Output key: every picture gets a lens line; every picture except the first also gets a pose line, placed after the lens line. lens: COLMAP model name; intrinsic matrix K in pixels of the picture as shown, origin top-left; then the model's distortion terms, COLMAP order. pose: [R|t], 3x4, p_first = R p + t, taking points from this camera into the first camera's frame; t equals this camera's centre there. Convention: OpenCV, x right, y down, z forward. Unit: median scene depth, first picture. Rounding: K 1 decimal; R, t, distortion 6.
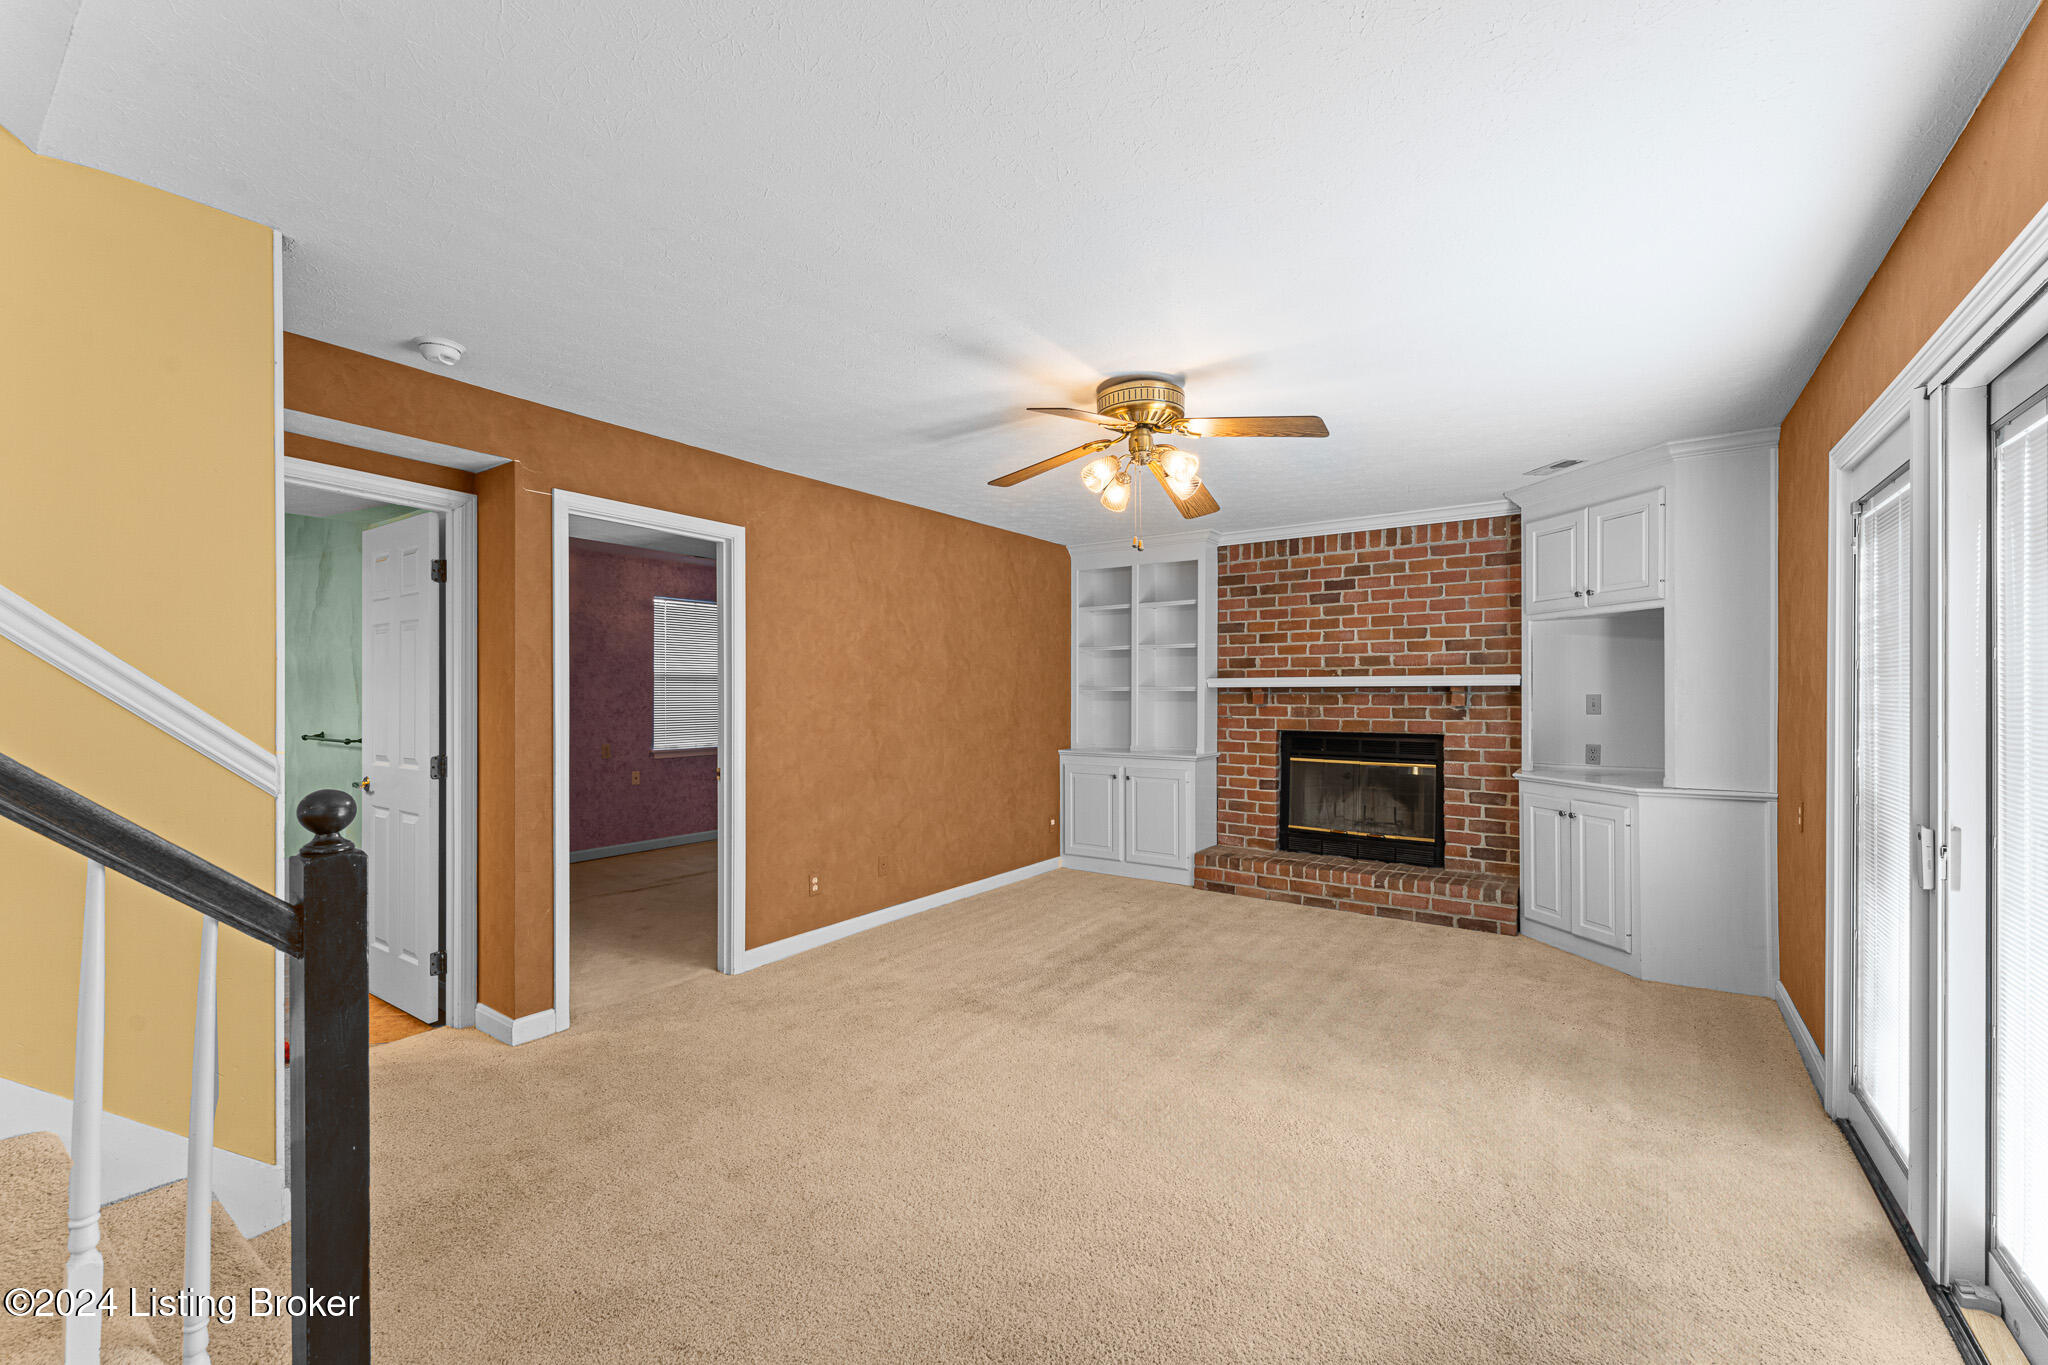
lens RADIAL K [[827.3, 0, 1038.9], [0, 827.3, 690.0], [0, 0, 1]] dist [-0.001195, -0.000445]
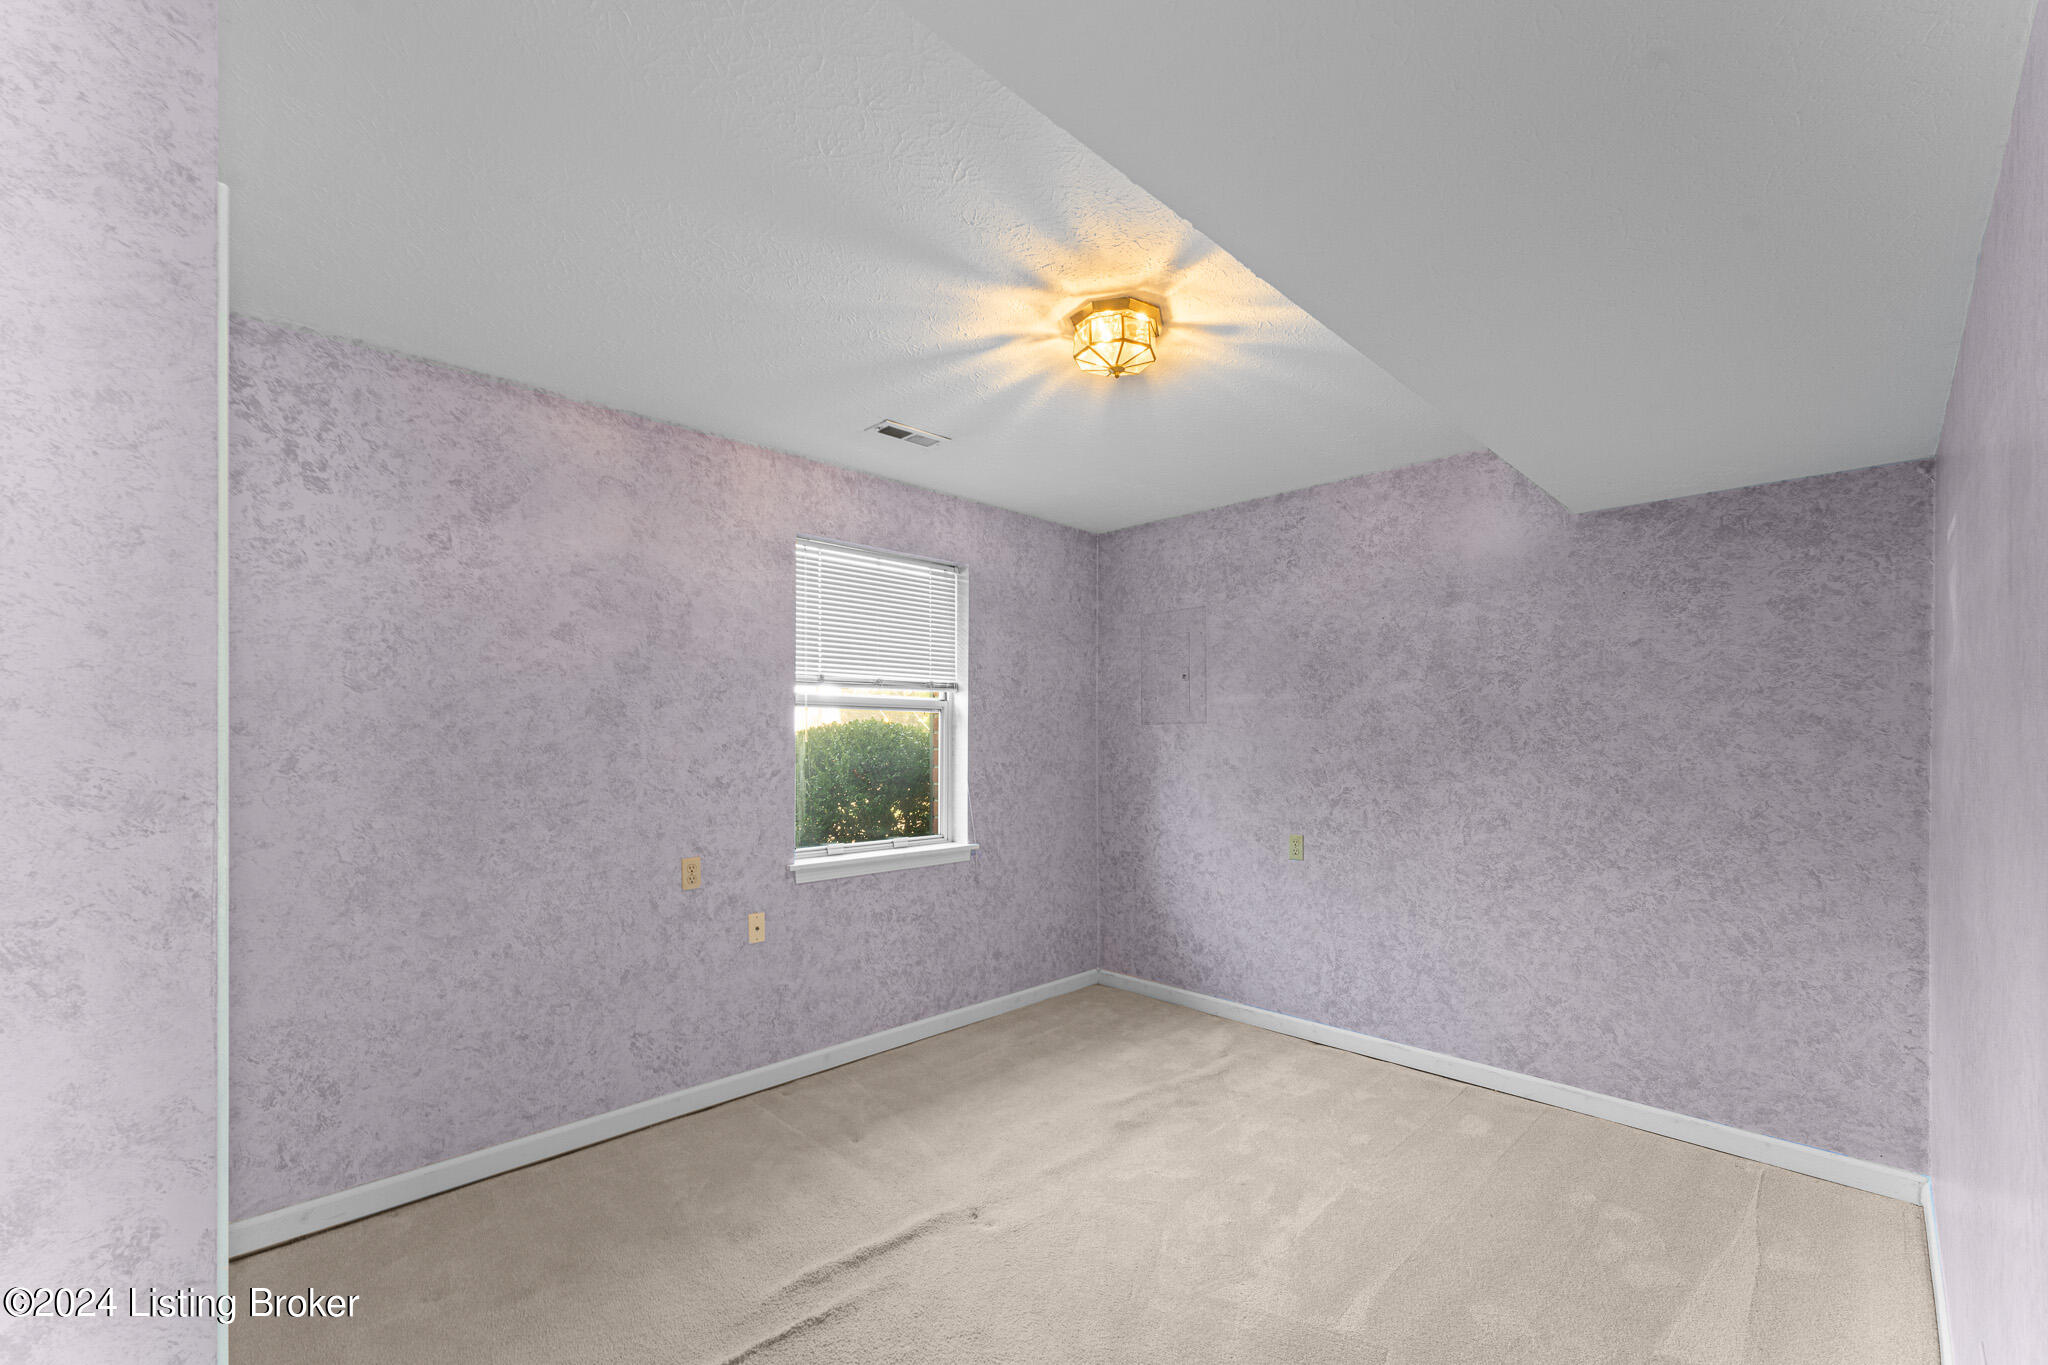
lens RADIAL K [[827.3, 0, 1041.4], [0, 827.3, 737.5], [0, 0, 1]] dist [-0.001195, -0.000445]
pose [[0.983586, 0.002495, -0.180422, -0.345881], [-0.002156, 0.999996, 0.002074, -0.000144], [0.180427, -0.001651, 0.983587, 0.799272]]
